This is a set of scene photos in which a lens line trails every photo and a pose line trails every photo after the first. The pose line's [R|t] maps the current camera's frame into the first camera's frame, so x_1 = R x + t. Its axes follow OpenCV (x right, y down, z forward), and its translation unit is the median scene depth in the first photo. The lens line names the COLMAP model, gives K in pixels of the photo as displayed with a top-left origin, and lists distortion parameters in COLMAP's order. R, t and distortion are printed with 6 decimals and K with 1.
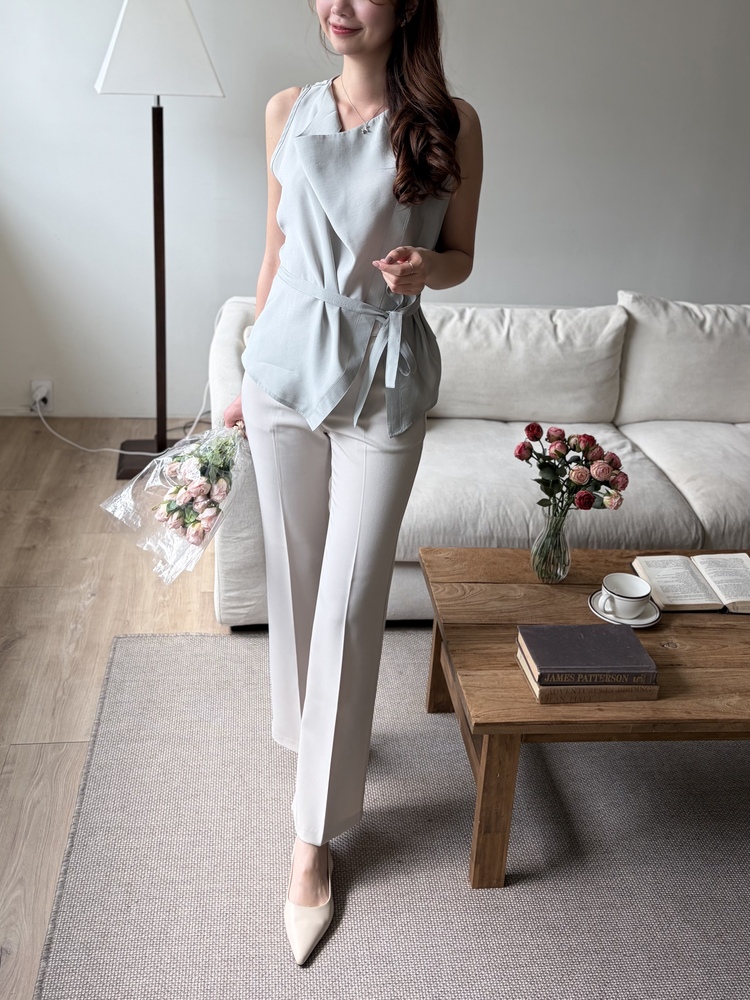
lens RADIAL K [[954.3, 0, 353.4], [0, 954.3, 344.3], [0, 0, 1]] dist [0.022653, -0.005550]
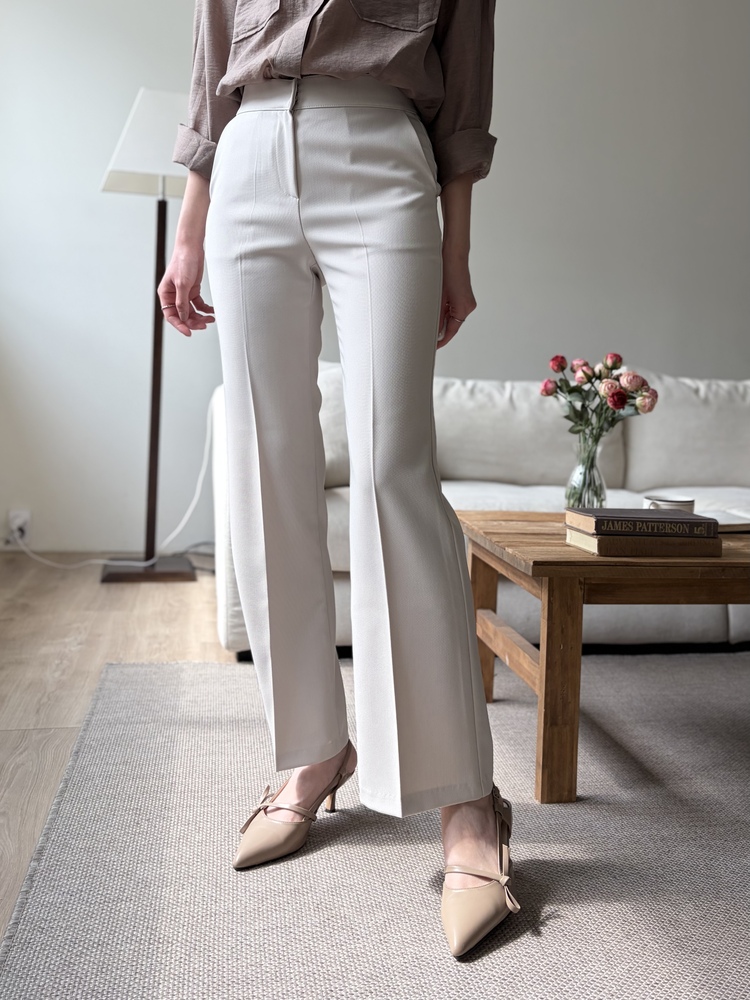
lens RADIAL K [[952.9, 0, 392.9], [0, 952.9, 372.1], [0, 0, 1]] dist [0.028389, -0.013241]
pose [[0.996845, -0.016640, 0.077604, -0.049674], [0.038611, 0.955945, -0.290997, 0.317903], [-0.069343, 0.293075, 0.953571, 0.056157]]
